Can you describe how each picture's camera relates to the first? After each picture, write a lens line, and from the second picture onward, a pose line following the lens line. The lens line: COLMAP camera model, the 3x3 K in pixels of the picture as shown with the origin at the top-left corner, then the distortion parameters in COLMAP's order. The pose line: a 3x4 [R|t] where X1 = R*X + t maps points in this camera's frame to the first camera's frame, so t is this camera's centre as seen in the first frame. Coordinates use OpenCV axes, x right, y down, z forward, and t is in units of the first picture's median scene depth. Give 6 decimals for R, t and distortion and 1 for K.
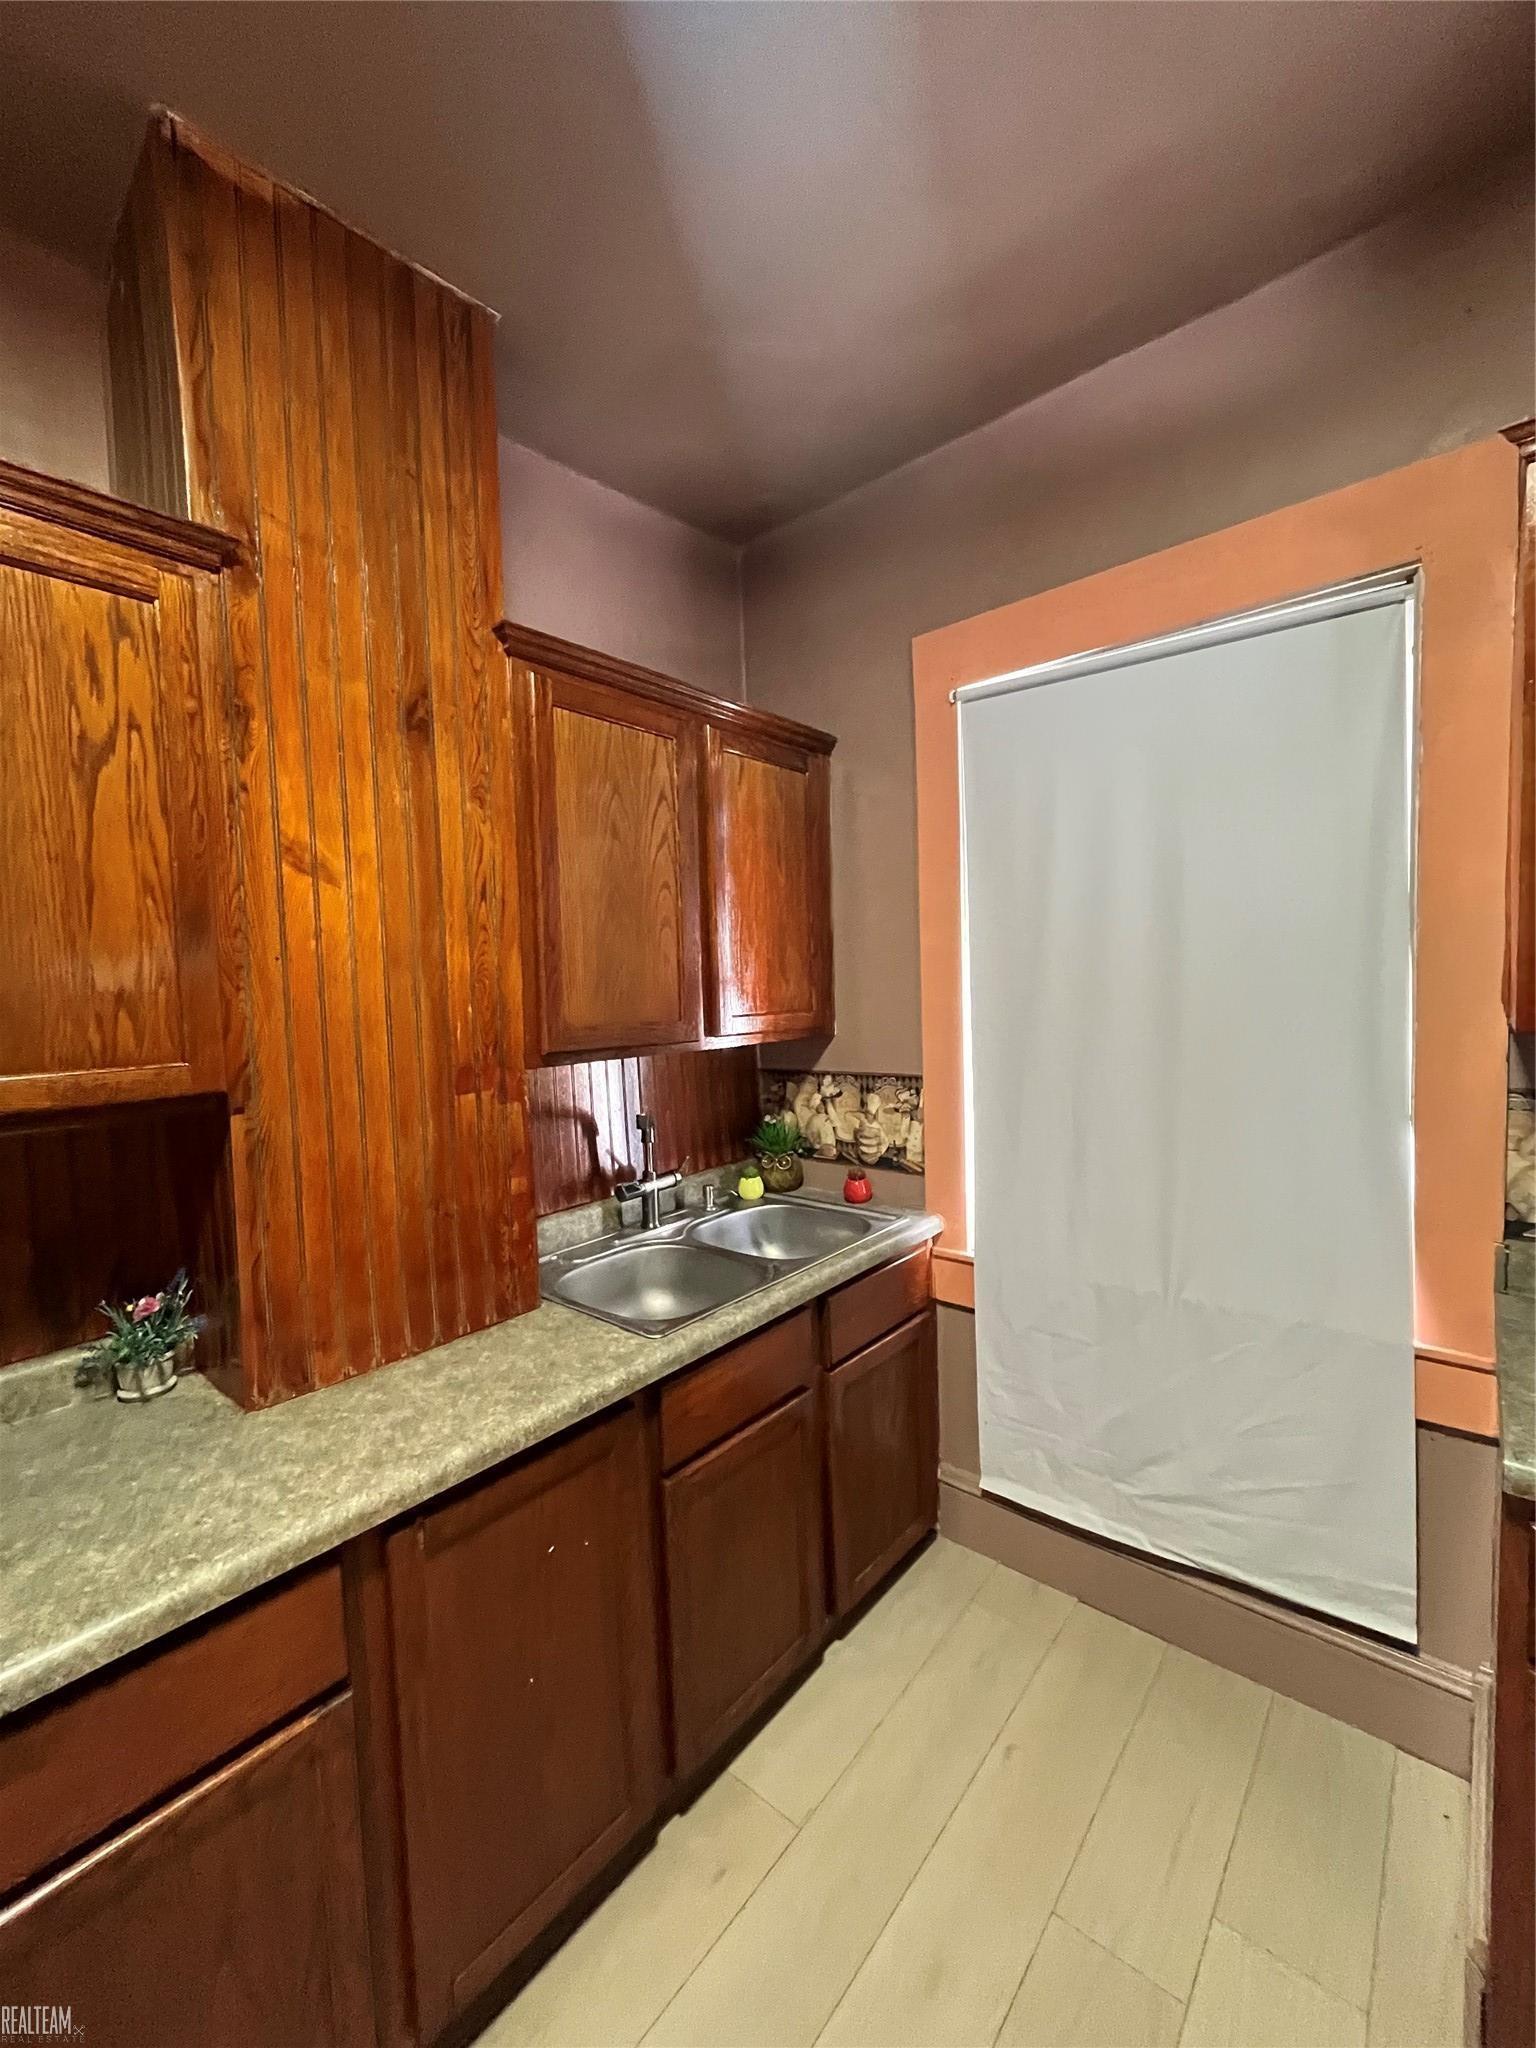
lens RADIAL K [[824.2, 0, 776.5], [0, 824.2, 1026.7], [0, 0, 1]] dist [-0.002977, 0.000039]
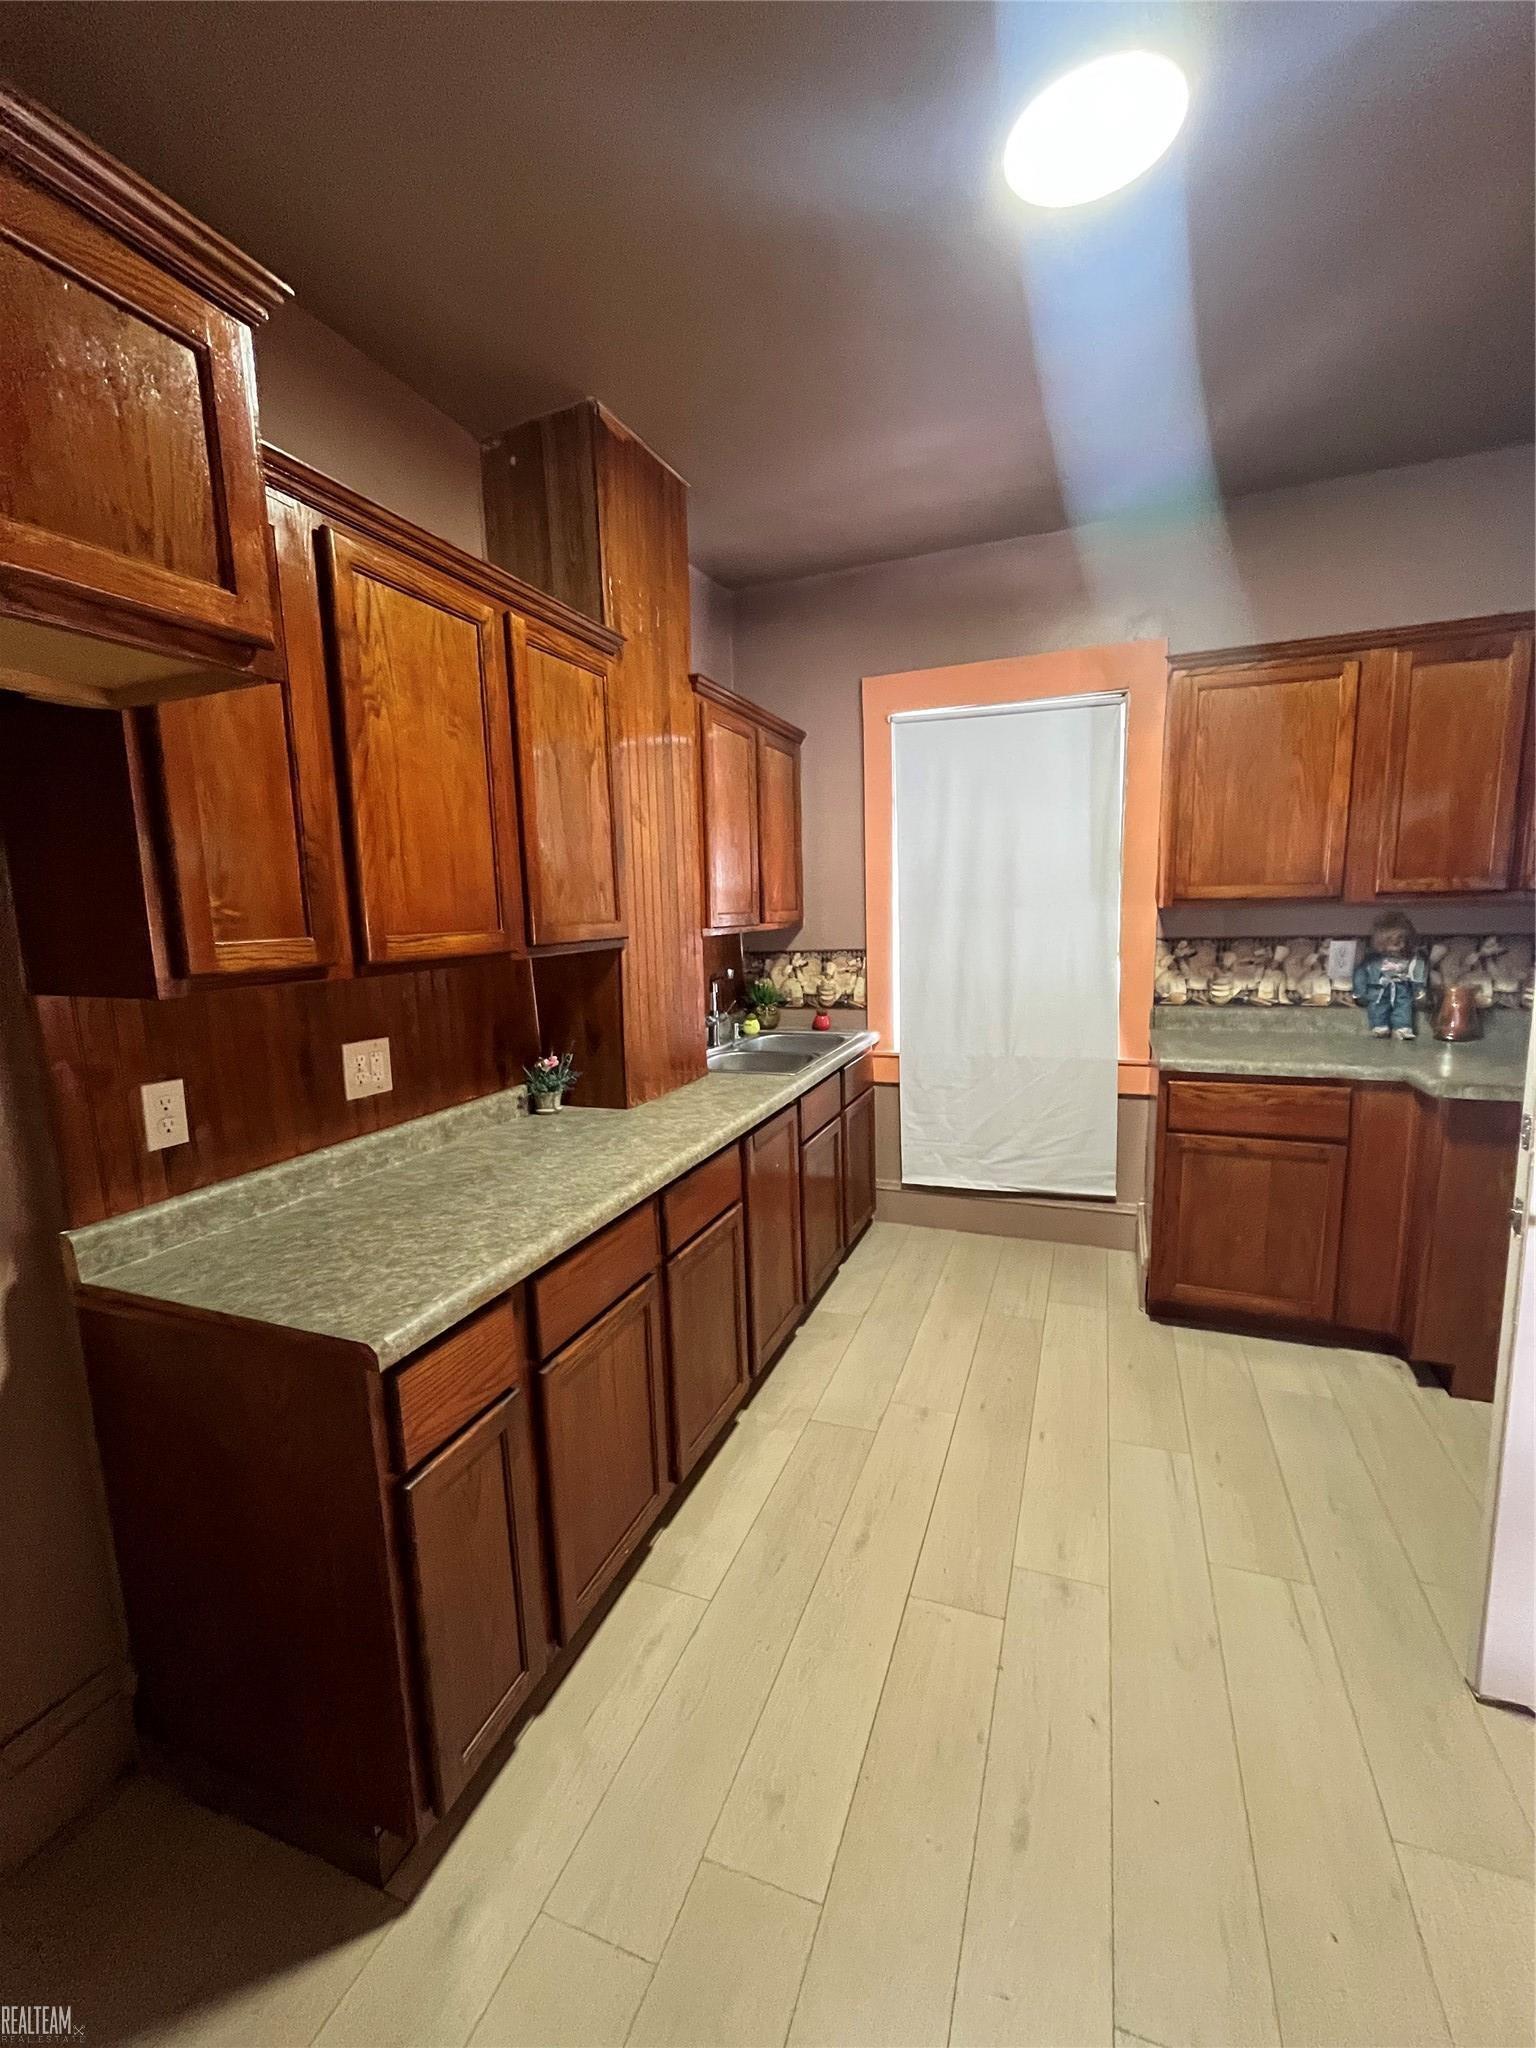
lens RADIAL K [[824.2, 0, 776.5], [0, 824.2, 1026.7], [0, 0, 1]] dist [-0.002977, 0.000039]
pose [[0.945153, -0.043885, 0.323667, -0.557637], [0.016996, 0.996198, 0.085439, 0.073689], [-0.326186, -0.075252, 0.942306, -0.536751]]
